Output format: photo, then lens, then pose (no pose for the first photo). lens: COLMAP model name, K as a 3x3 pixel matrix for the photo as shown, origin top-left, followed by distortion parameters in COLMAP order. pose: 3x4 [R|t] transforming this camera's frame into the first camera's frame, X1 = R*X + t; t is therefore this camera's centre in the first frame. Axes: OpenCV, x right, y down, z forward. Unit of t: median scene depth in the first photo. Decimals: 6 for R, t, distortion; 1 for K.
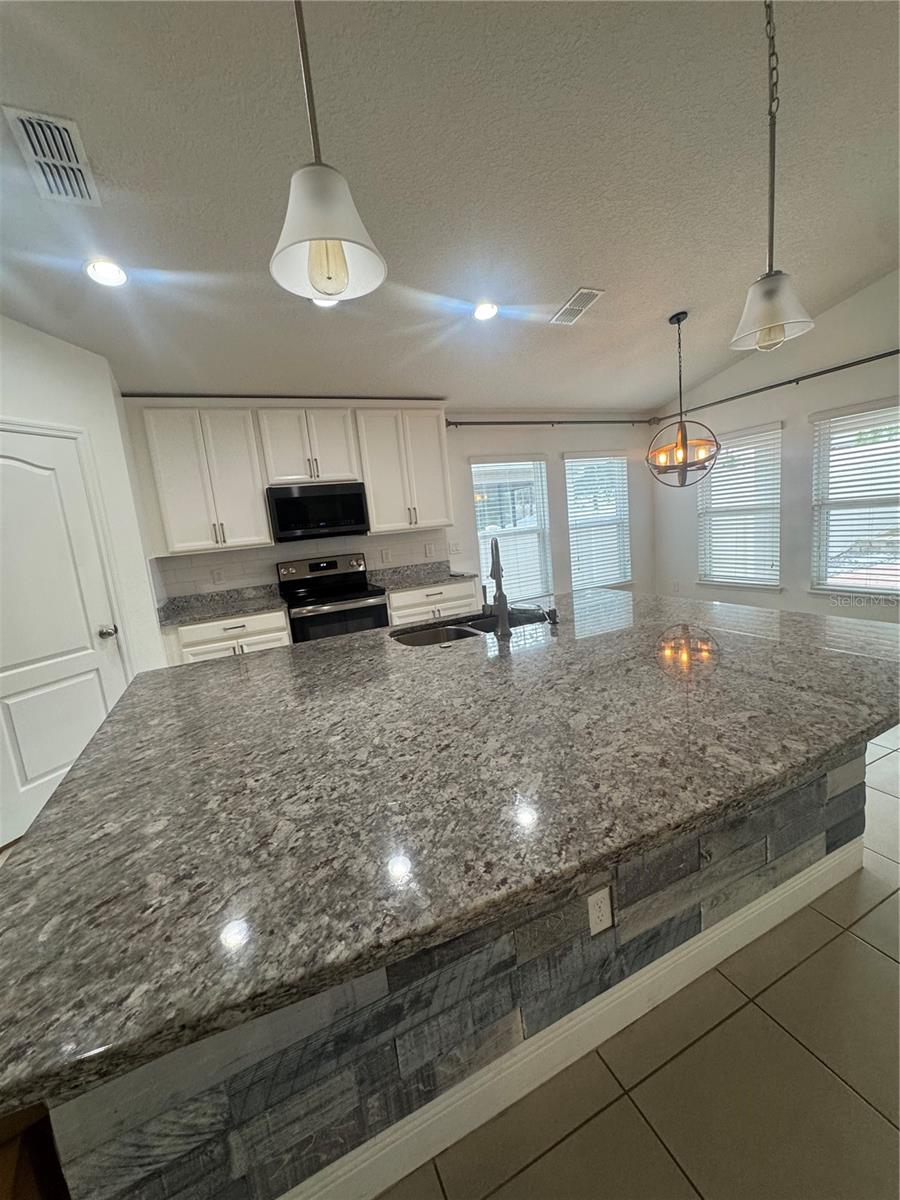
lens RADIAL K [[480.8, 0, 450.0], [0, 480.8, 600.0], [0, 0, 1]] dist [-0.001655, 0.000161]
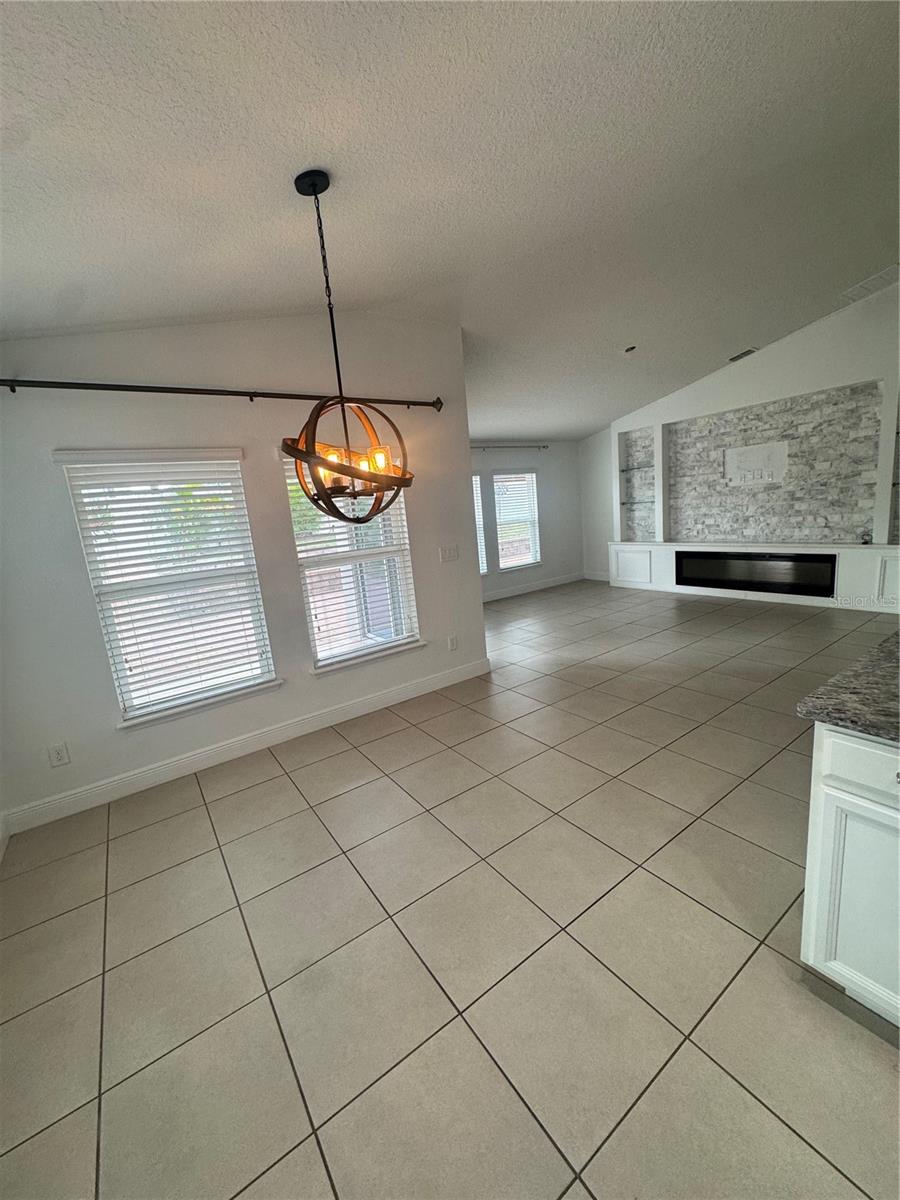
lens RADIAL K [[479.3, 0, 450.0], [0, 479.3, 600.0], [0, 0, 1]] dist [-0.000835, 0.000071]
pose [[-0.169388, -0.075167, 0.982679, -0.053864], [0.265412, 0.956771, 0.118935, -0.180131], [-0.949139, 0.280961, -0.142115, 0.950301]]
